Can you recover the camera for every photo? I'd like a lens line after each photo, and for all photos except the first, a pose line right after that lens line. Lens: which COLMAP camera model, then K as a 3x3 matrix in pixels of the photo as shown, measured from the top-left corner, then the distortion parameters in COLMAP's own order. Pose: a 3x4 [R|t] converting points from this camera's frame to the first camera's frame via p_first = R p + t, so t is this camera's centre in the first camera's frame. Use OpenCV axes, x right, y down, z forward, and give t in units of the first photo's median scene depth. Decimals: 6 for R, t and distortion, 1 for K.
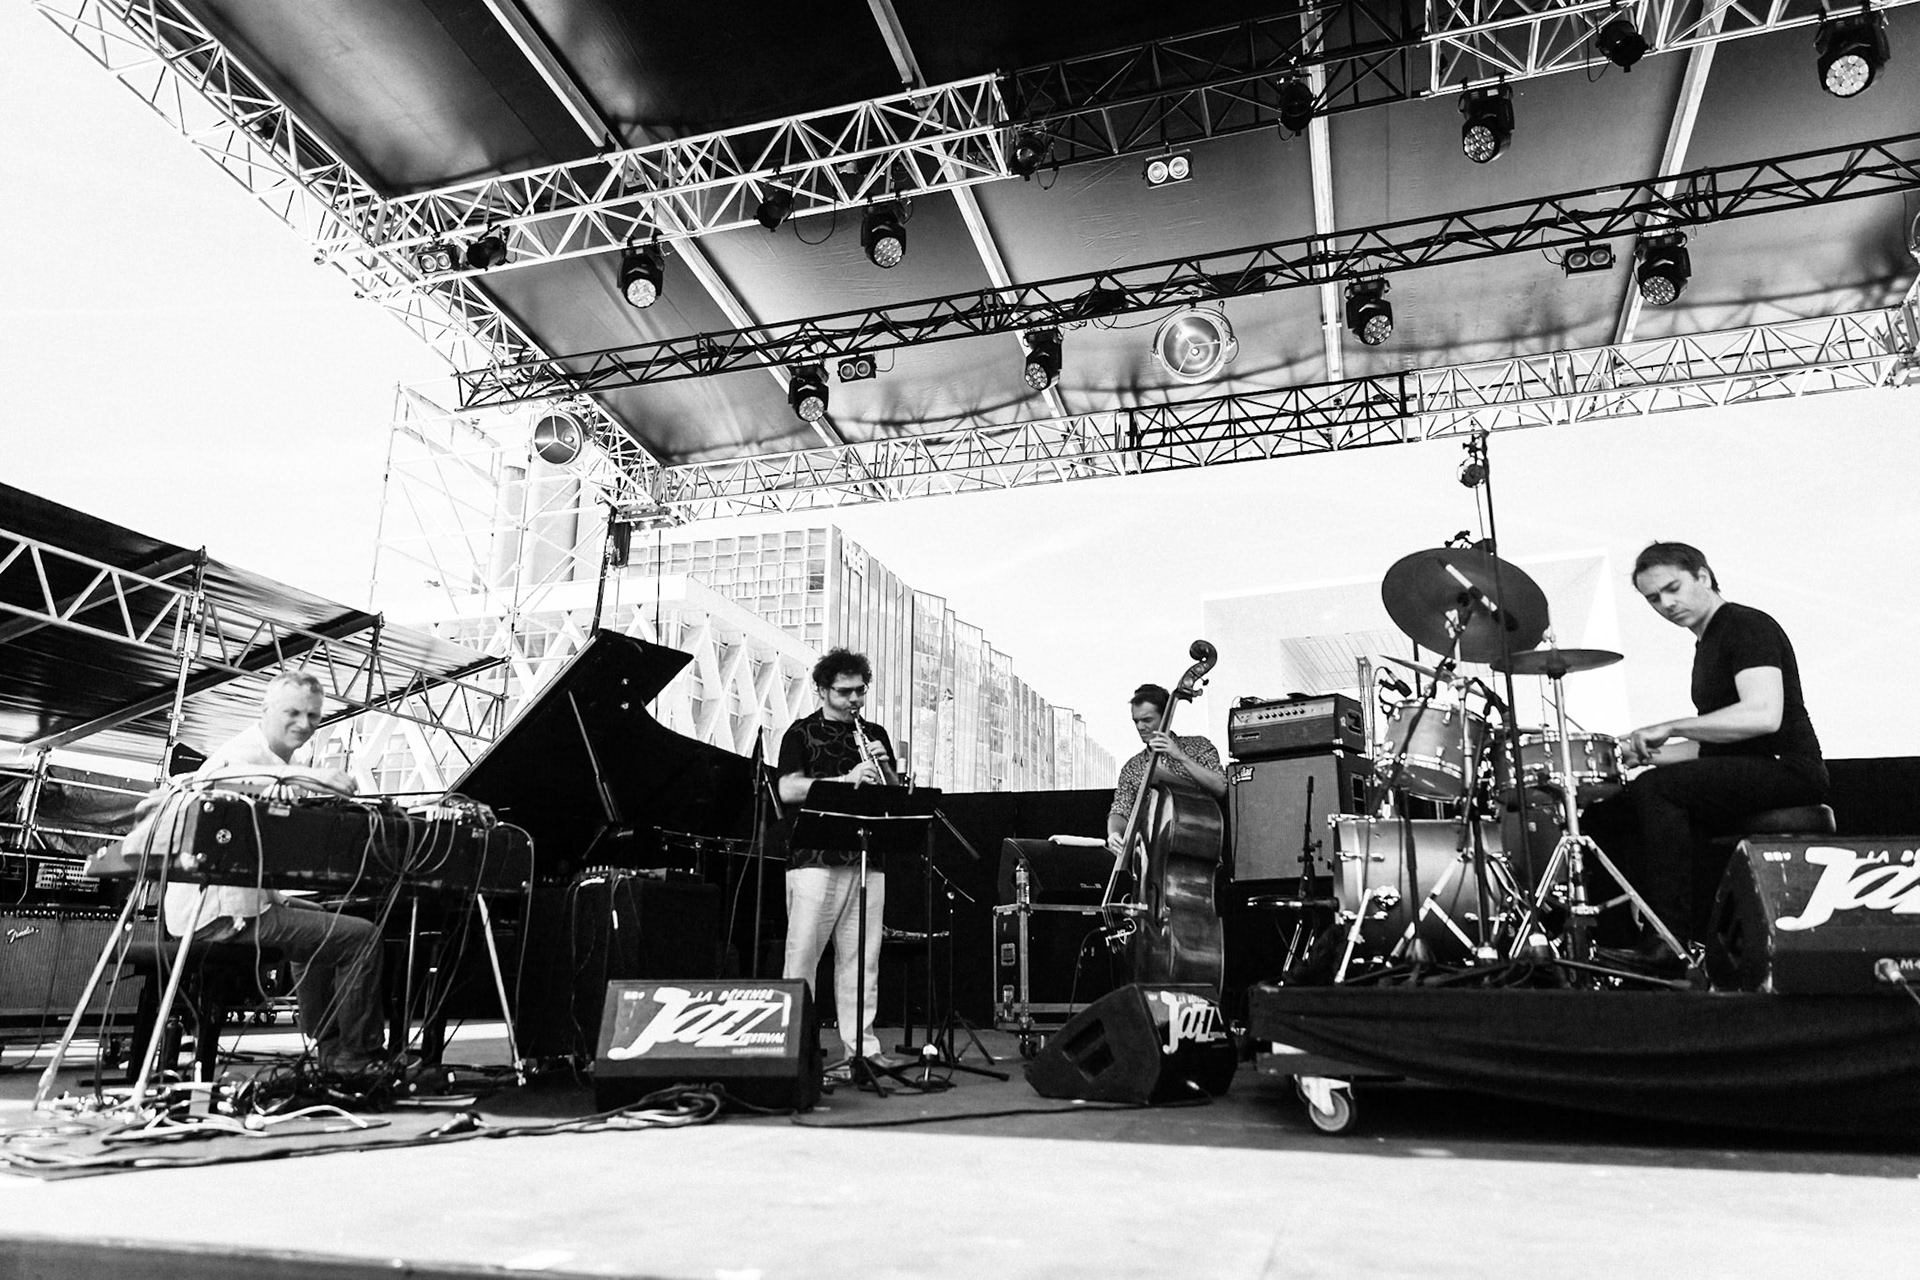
lens RADIAL K [[1286.4, 0, 960.0], [0, 1286.4, 640.0], [0, 0, 1]] dist [0.016823, -0.003812]
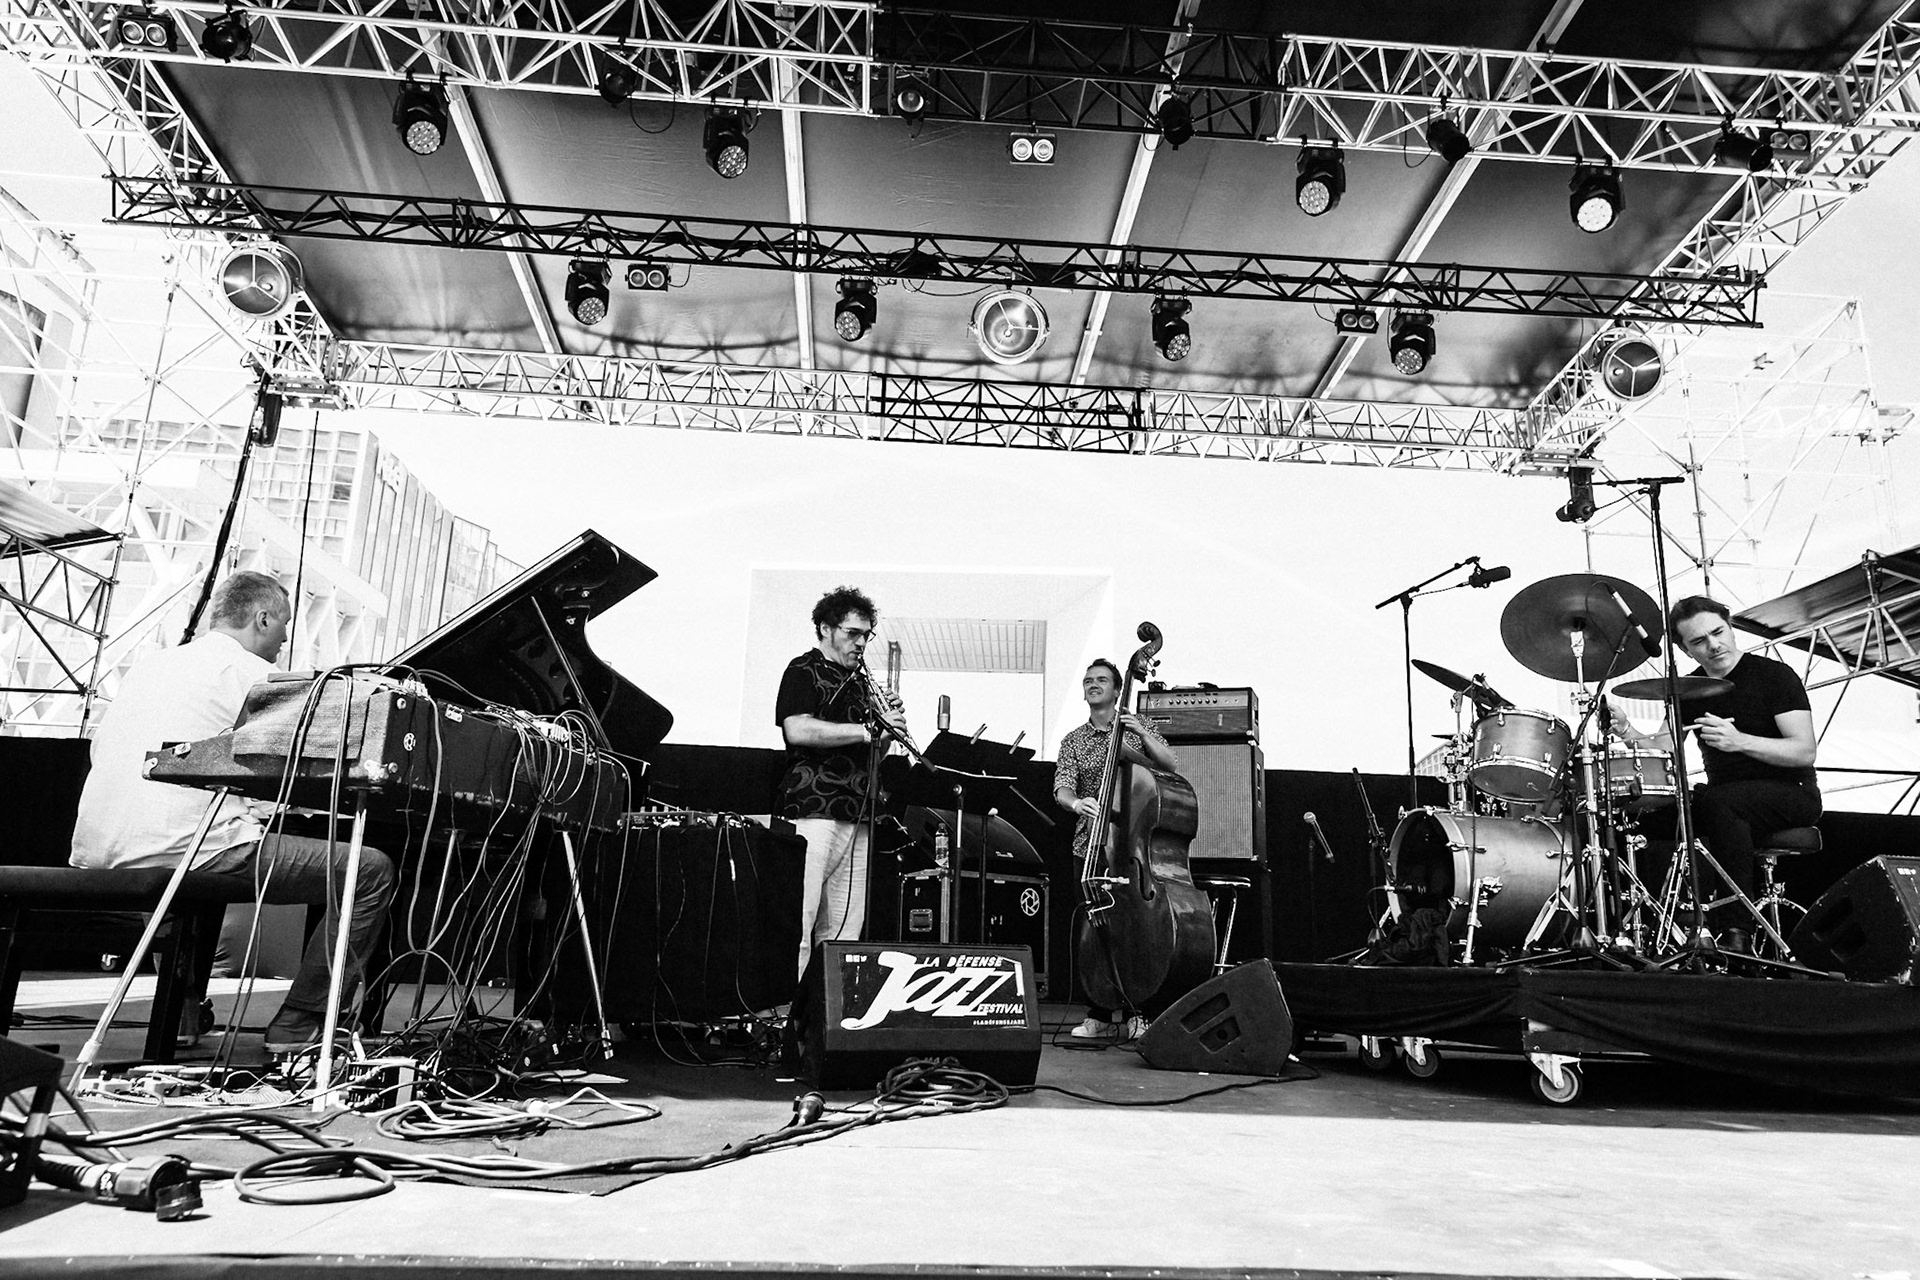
lens RADIAL K [[1286.4, 0, 960.0], [0, 1286.4, 640.0], [0, 0, 1]] dist [0.016823, -0.003812]
pose [[0.928834, 0.112328, 0.353059, -0.170086], [-0.121715, 0.992555, 0.004422, 0.014733], [-0.349933, -0.047080, 0.935591, 0.050654]]
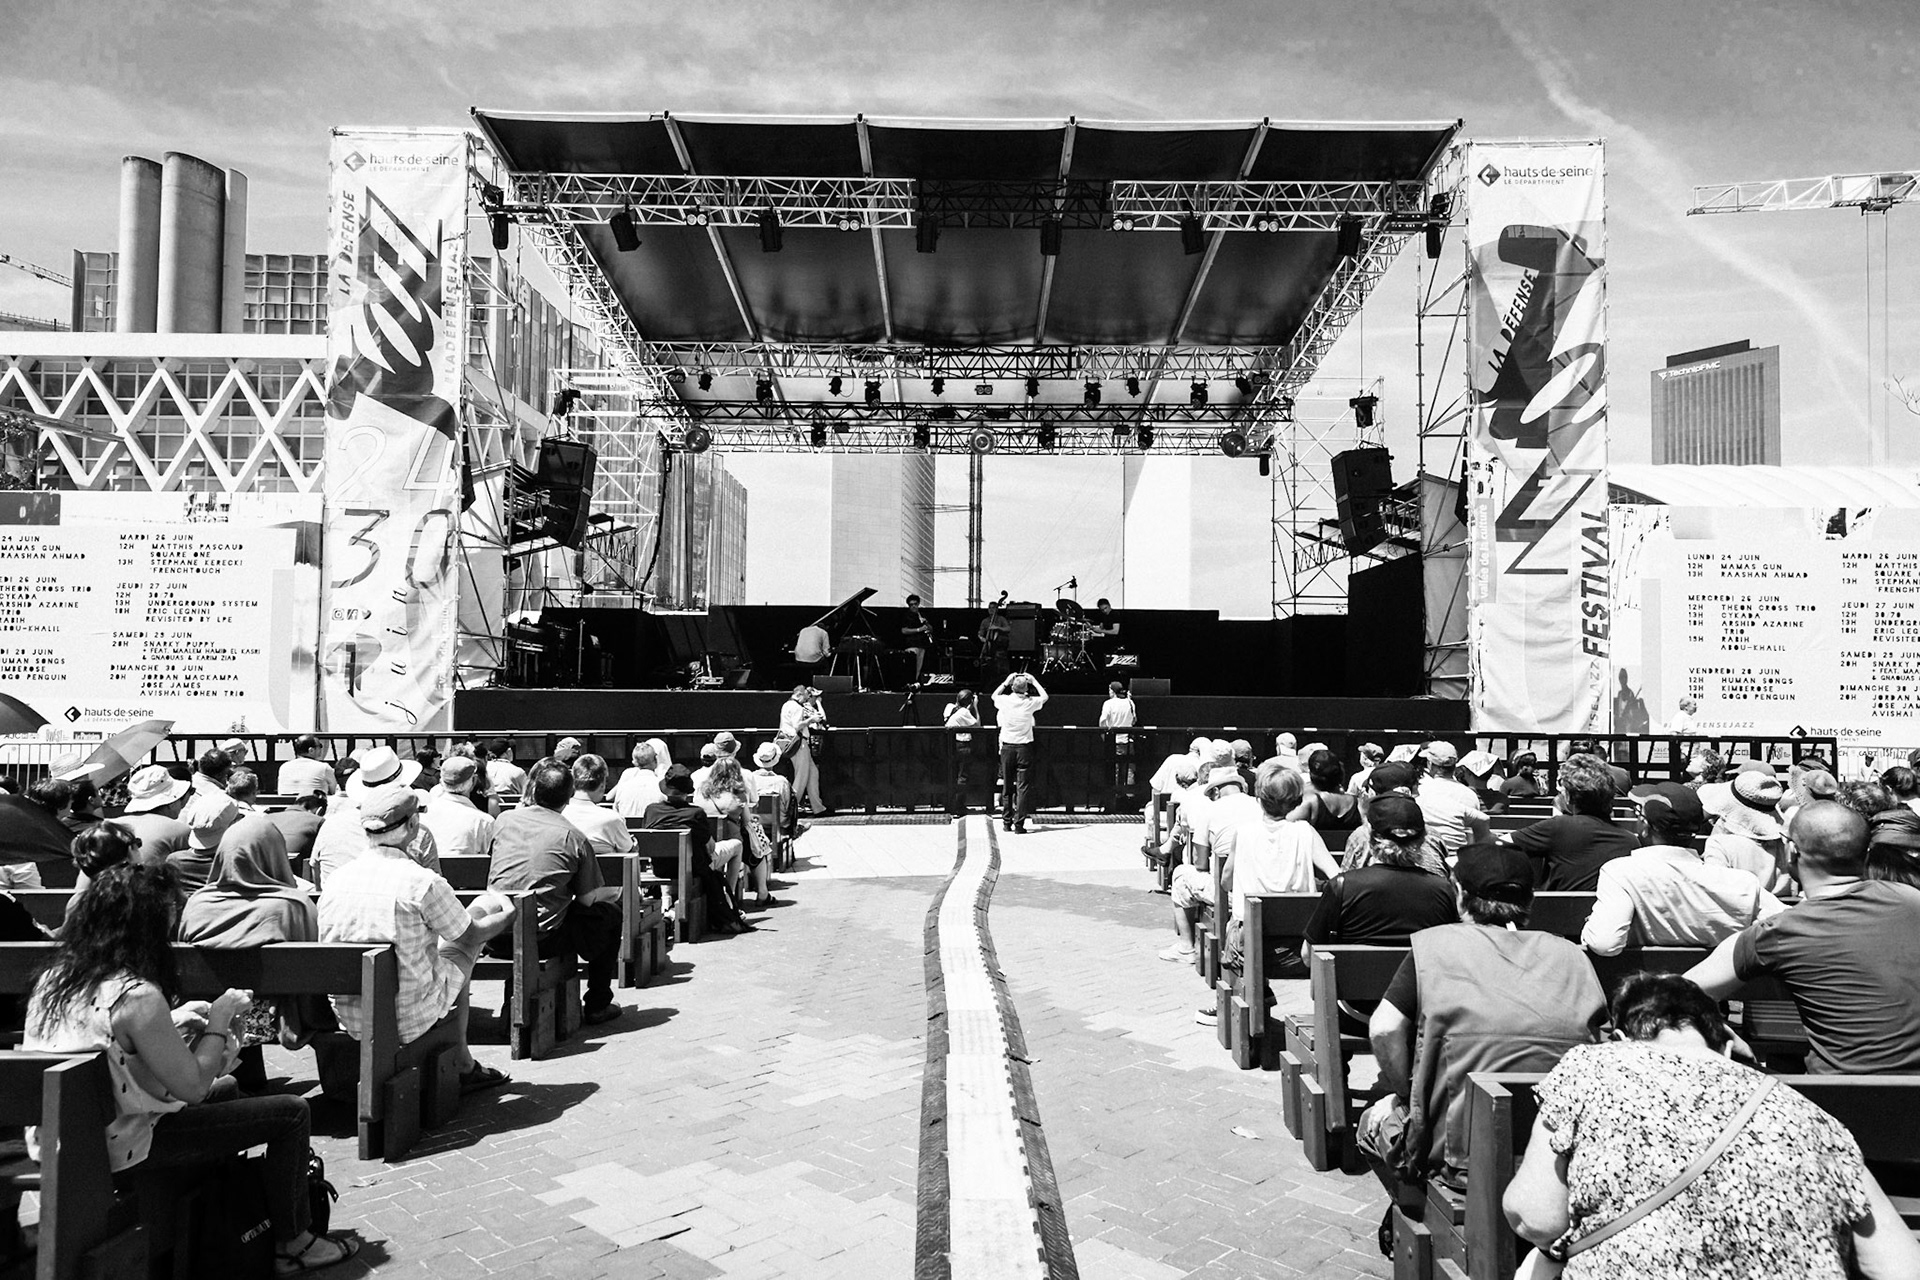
lens RADIAL K [[1286.4, 0, 960.0], [0, 1286.4, 640.0], [0, 0, 1]] dist [0.016823, -0.003812]
pose [[0.949198, 0.022747, 0.313855, -0.601027], [-0.088133, 0.976684, 0.195759, -0.313488], [-0.302084, -0.213475, 0.929071, -1.349616]]
